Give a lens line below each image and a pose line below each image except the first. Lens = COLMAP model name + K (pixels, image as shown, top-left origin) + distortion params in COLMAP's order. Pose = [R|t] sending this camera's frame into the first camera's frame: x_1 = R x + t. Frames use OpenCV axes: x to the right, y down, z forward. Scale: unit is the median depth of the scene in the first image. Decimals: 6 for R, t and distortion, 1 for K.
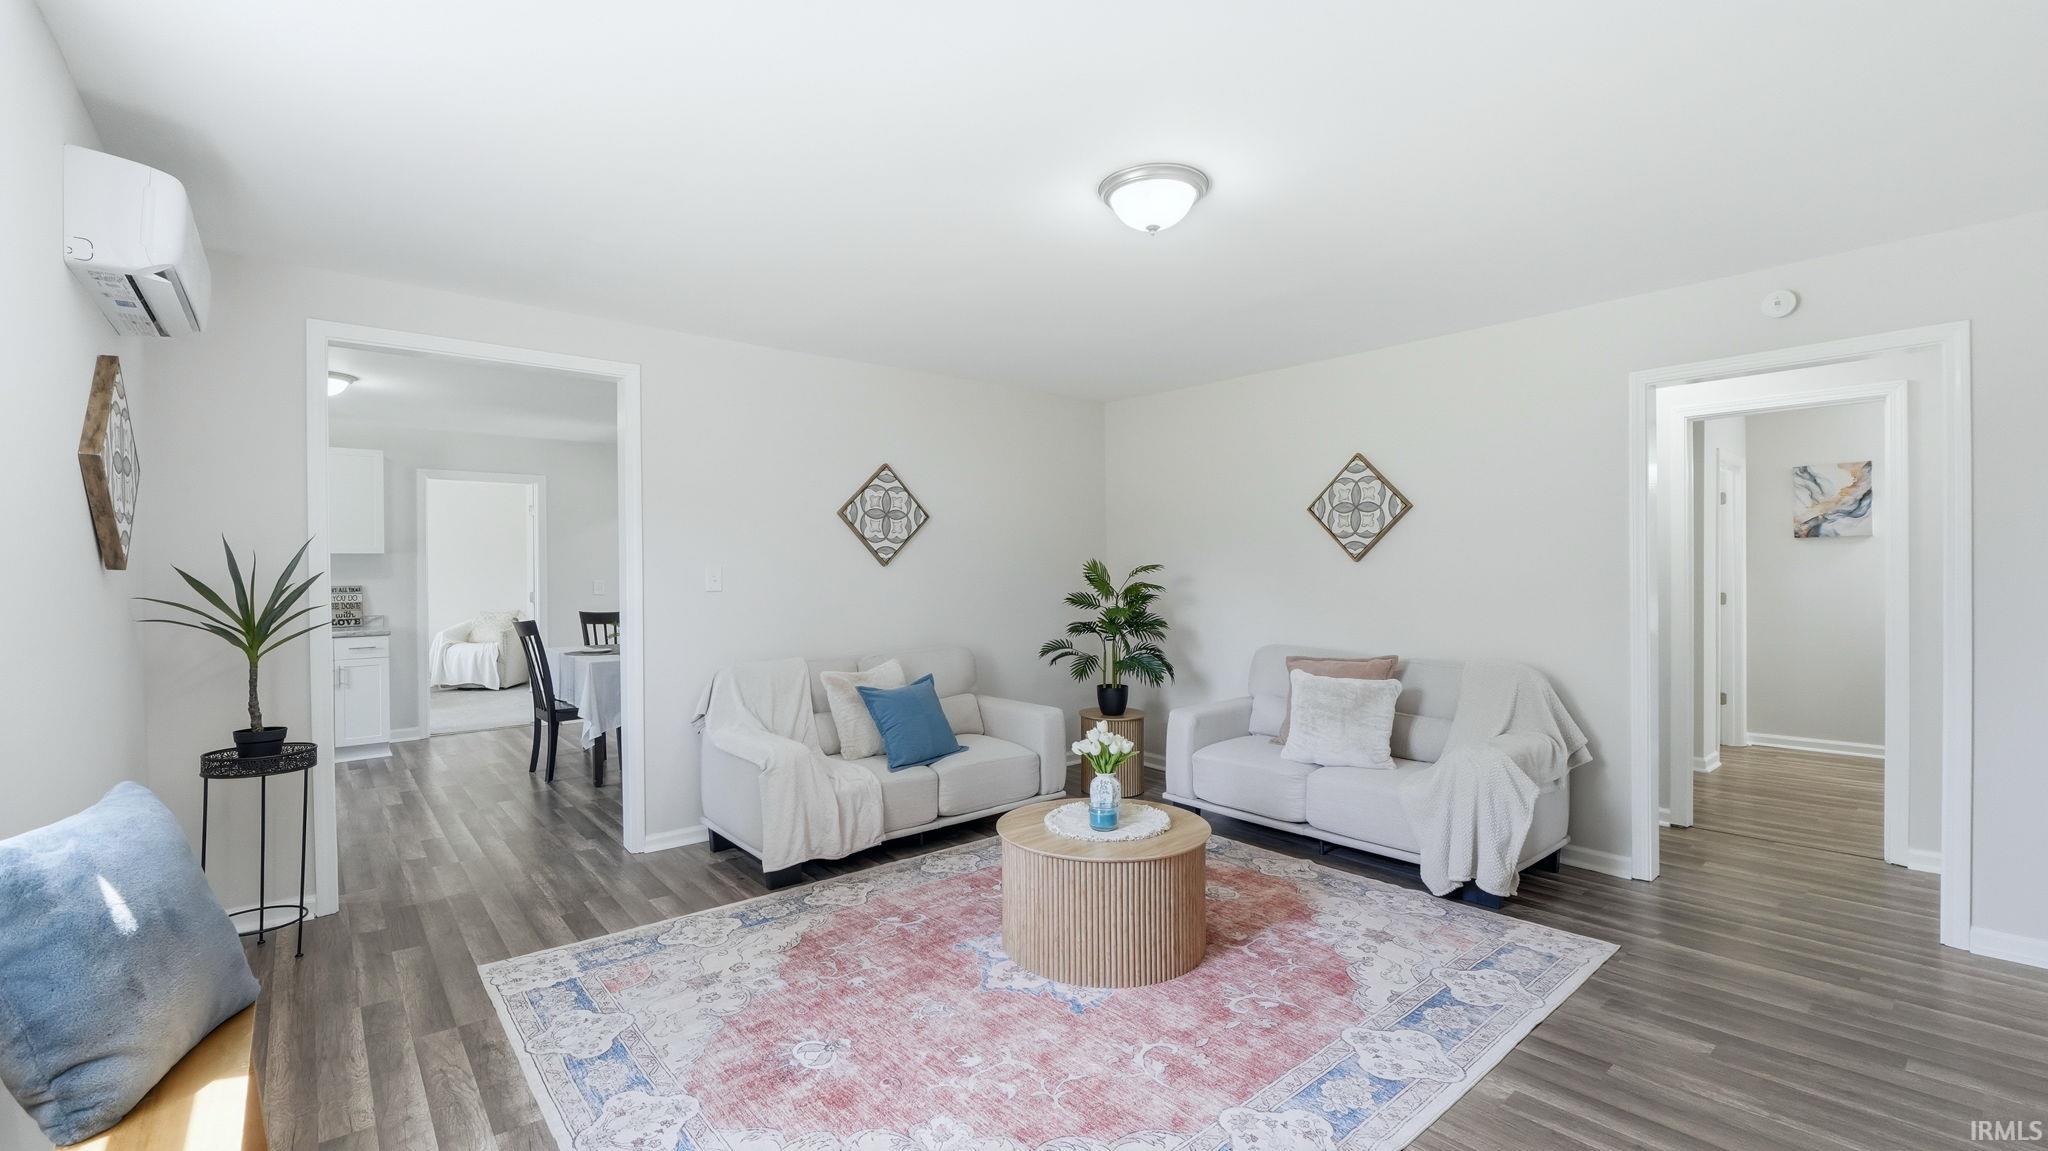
lens RADIAL K [[866.2, 0, 1006.4], [0, 866.2, 565.9], [0, 0, 1]] dist [-0.006147, -0.000786]
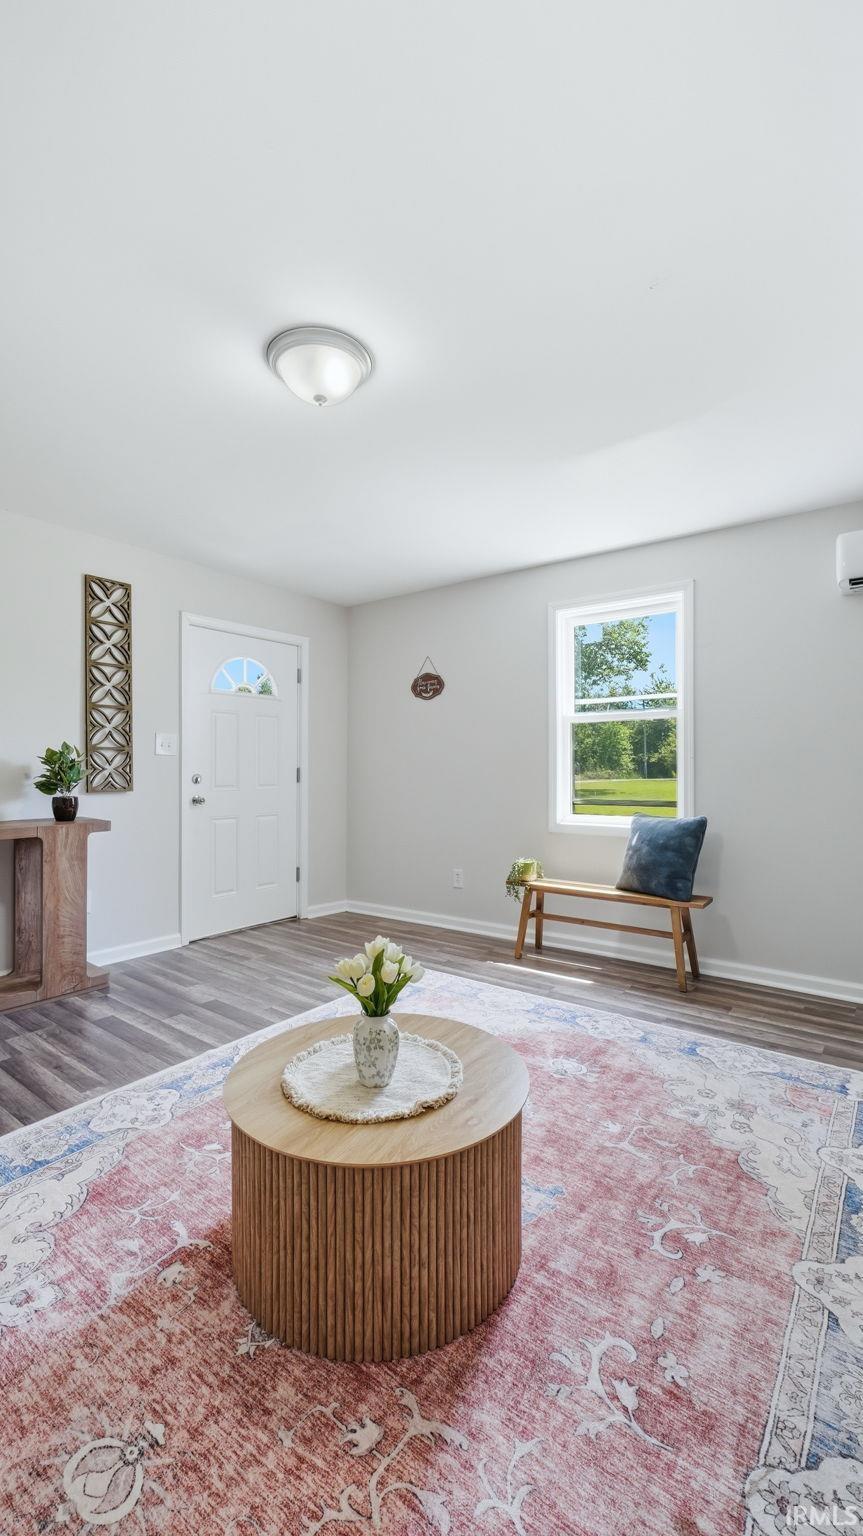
lens RADIAL K [[641.7, 0, 437.4], [0, 641.7, 768.8], [0, 0, 1]] dist [-0.001427, -0.000041]
pose [[-0.968630, 0.004794, -0.248461, 0.201272], [0.006132, 0.999971, -0.004611, 0.055162], [0.248432, -0.005990, -0.968631, 1.576355]]
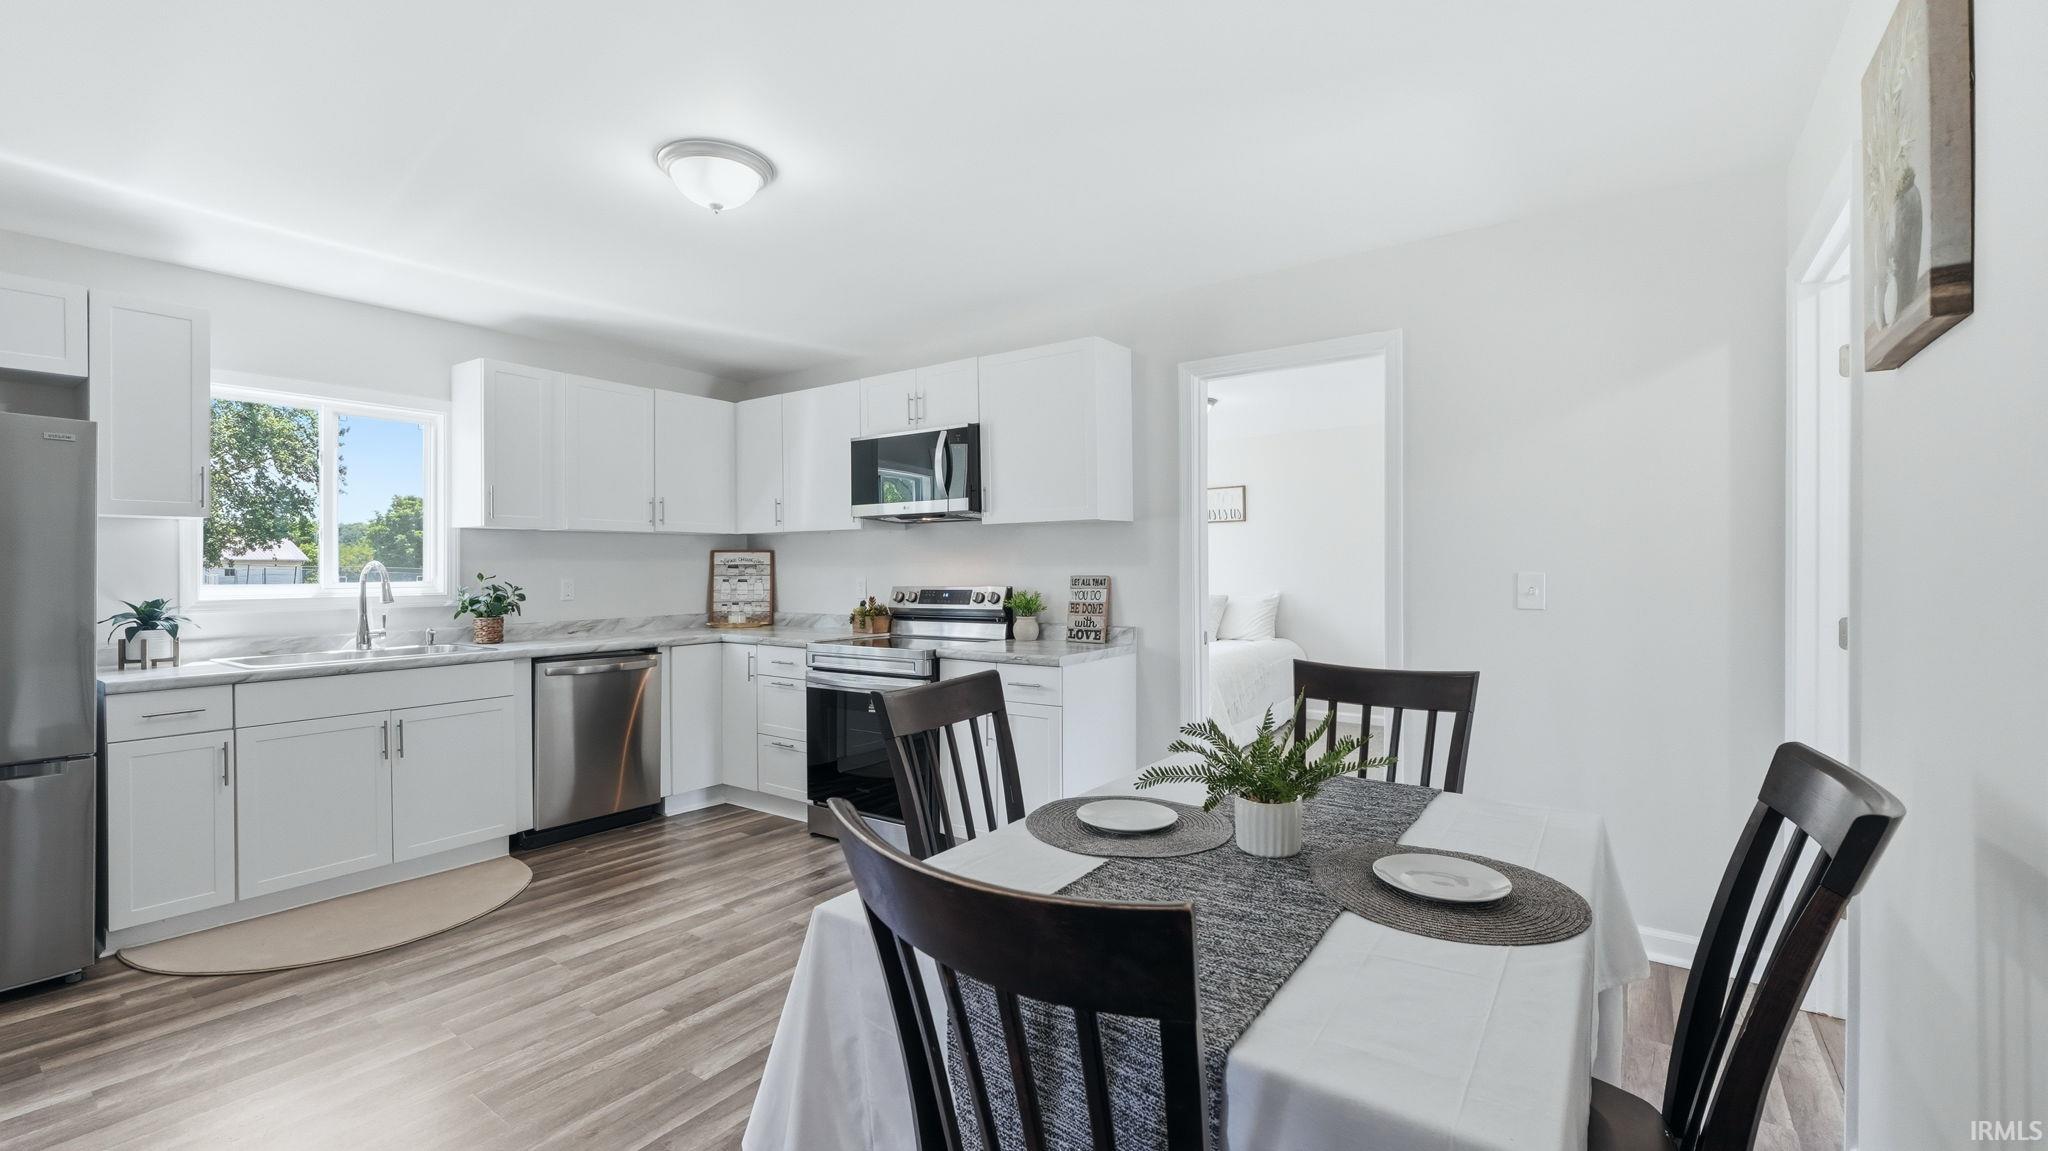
lens RADIAL K [[852.8, 0, 1024.0], [0, 852.8, 575.5], [0, 0, 1]] dist [-0.000207, -0.000559]
pose [[0.260343, 0.014121, -0.965413, -0.419366], [0.007392, 0.999835, 0.016617, 0.028147], [0.965488, -0.011462, 0.260196, 1.771746]]
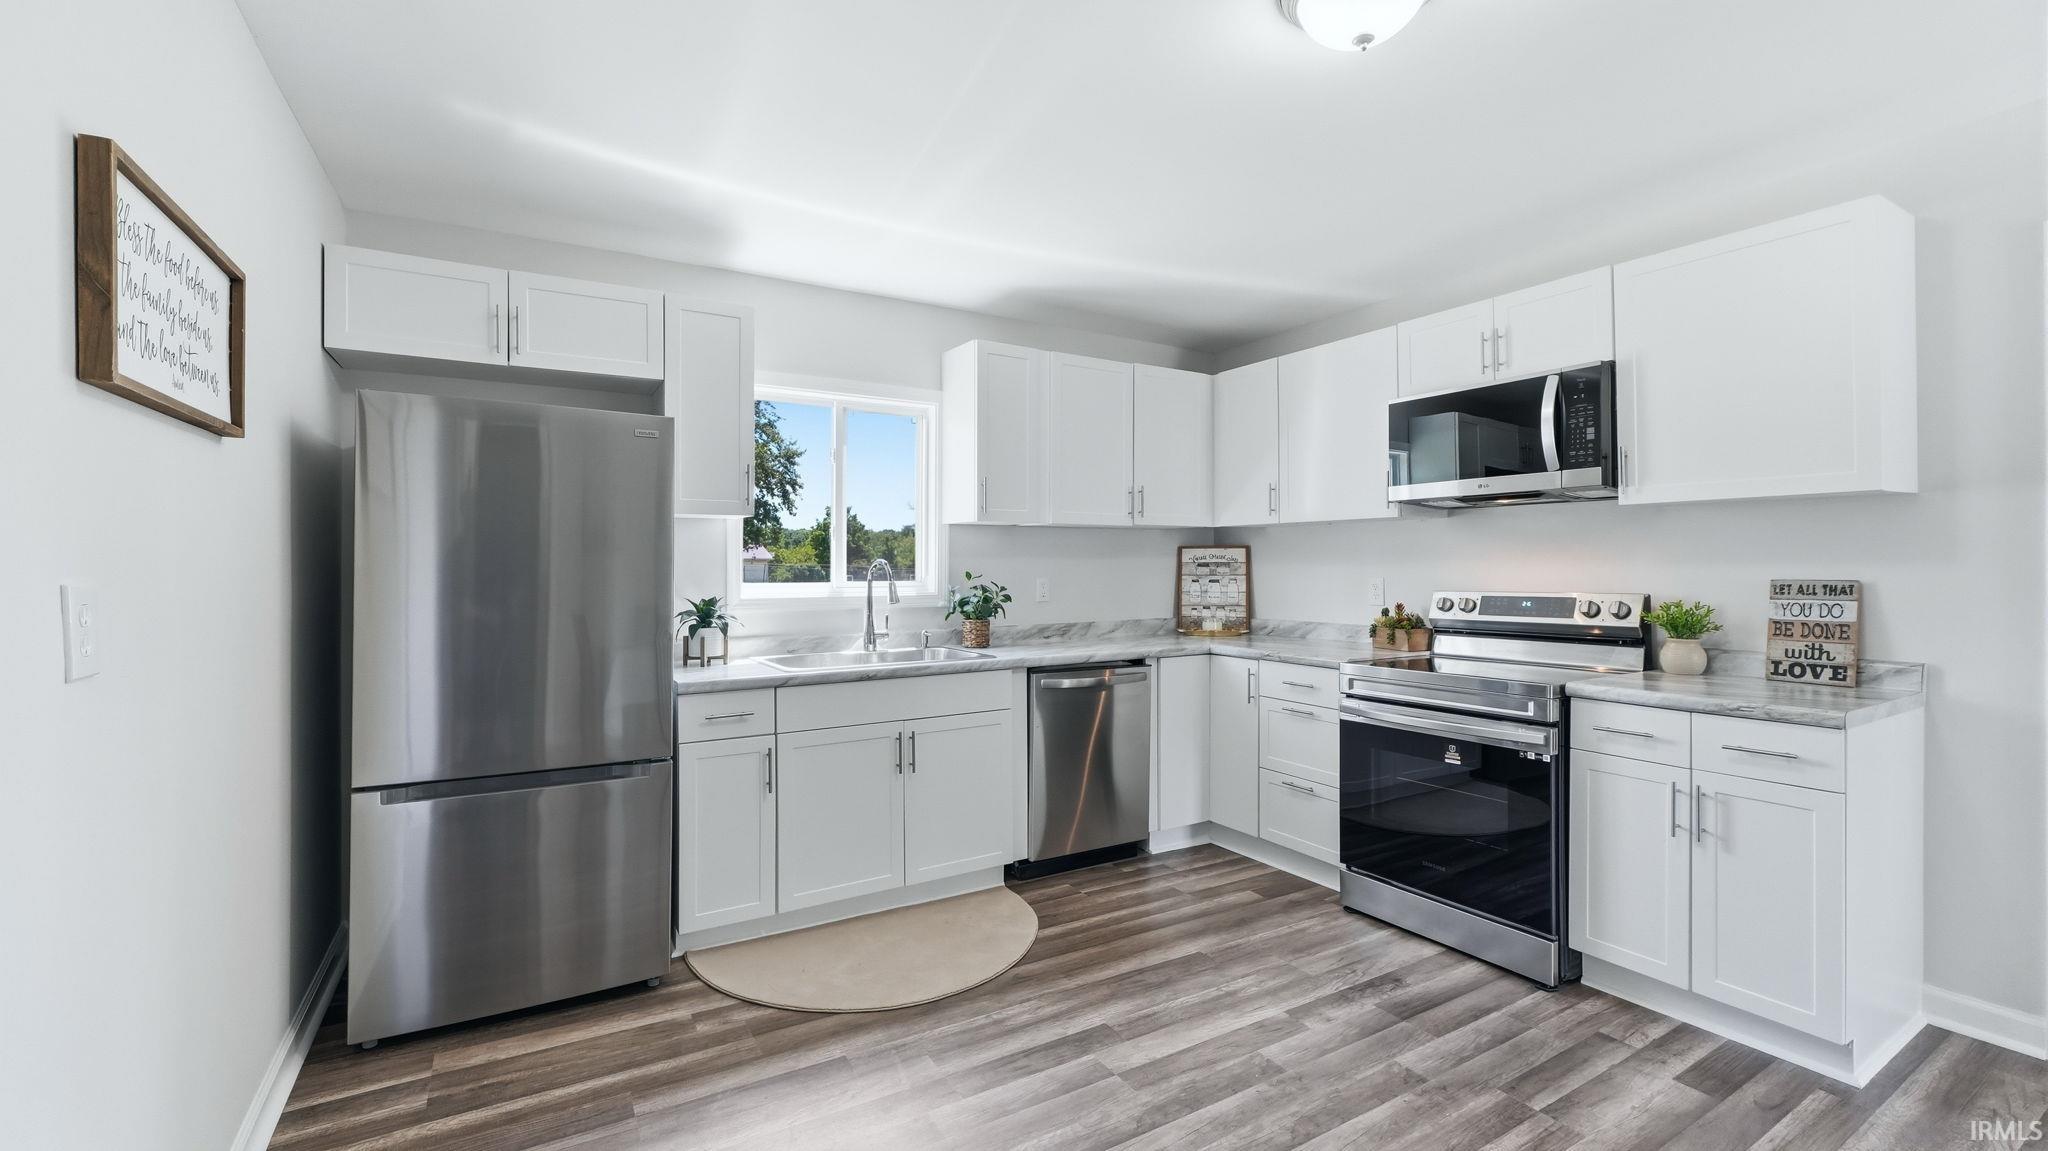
lens RADIAL K [[853.2, 0, 1024.6], [0, 853.2, 571.1], [0, 0, 1]] dist [-0.001069, -0.000320]
pose [[-0.143308, 0.012029, -0.989605, -0.720459], [0.008684, 0.999903, 0.010897, 0.026085], [0.989640, -0.007032, -0.143399, 1.547412]]
